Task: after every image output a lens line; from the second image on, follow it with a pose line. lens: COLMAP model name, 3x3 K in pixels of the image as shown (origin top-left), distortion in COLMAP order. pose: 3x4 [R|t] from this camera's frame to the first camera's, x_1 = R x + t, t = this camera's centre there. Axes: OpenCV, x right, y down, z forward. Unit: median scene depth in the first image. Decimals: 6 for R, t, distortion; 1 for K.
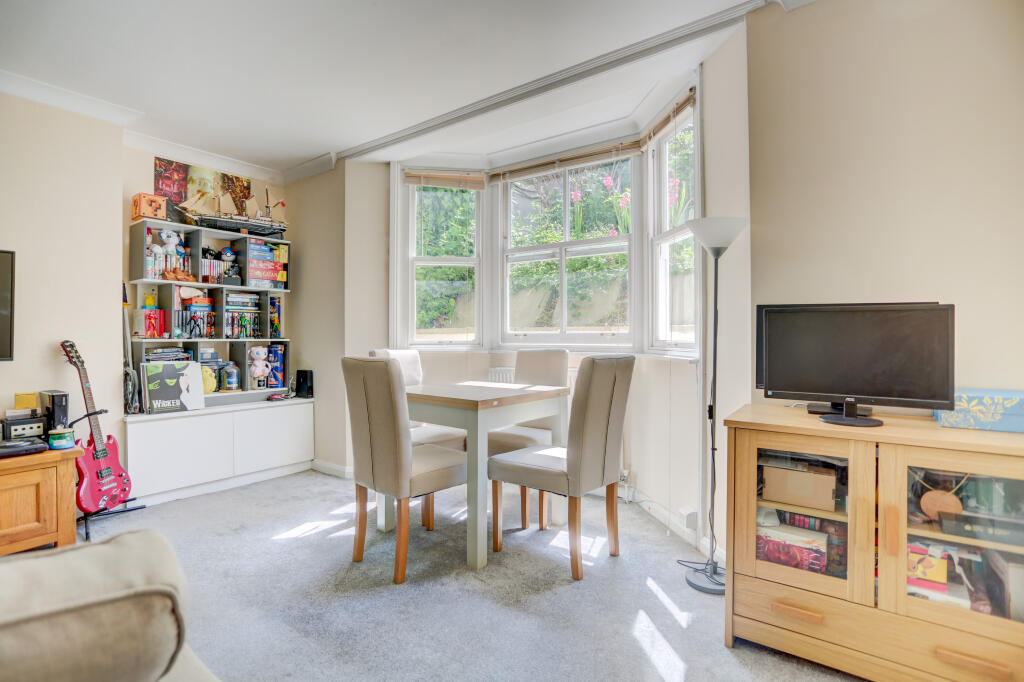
lens RADIAL K [[503.5, 0, 510.5], [0, 503.5, 333.5], [0, 0, 1]] dist [0.001306, 0.001008]
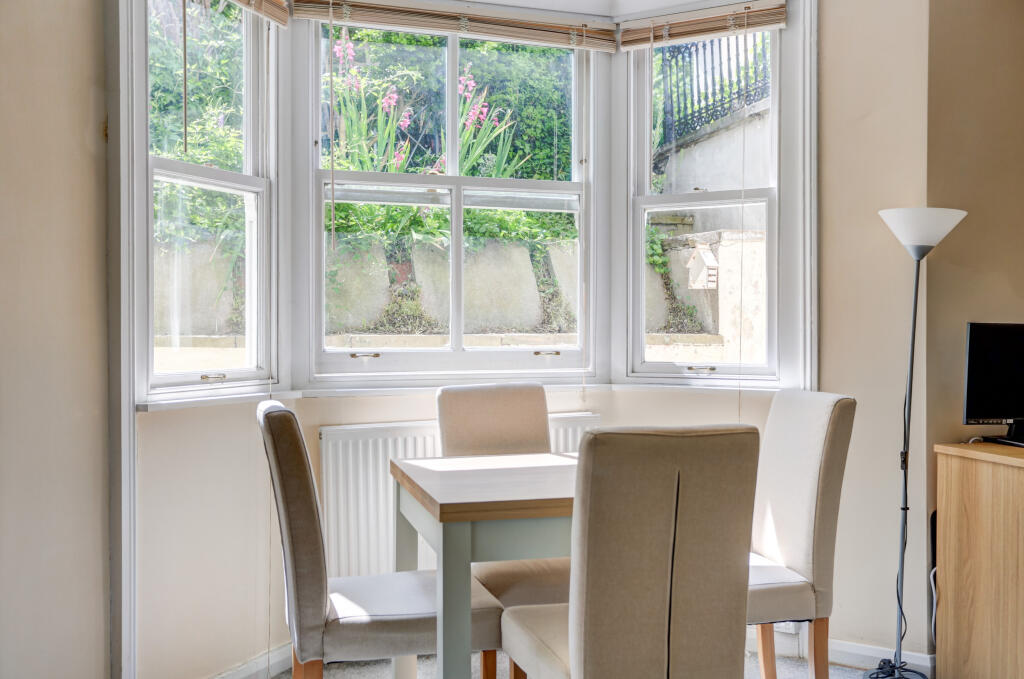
lens RADIAL K [[977.6, 0, 512.0], [0, 977.6, 339.5], [0, 0, 1]] dist [0.001849, -0.000149]
pose [[0.598334, -0.013324, 0.801136, -0.797520], [-0.003441, 0.999810, 0.019199, -0.037503], [-0.801240, -0.014244, 0.598174, 0.415378]]
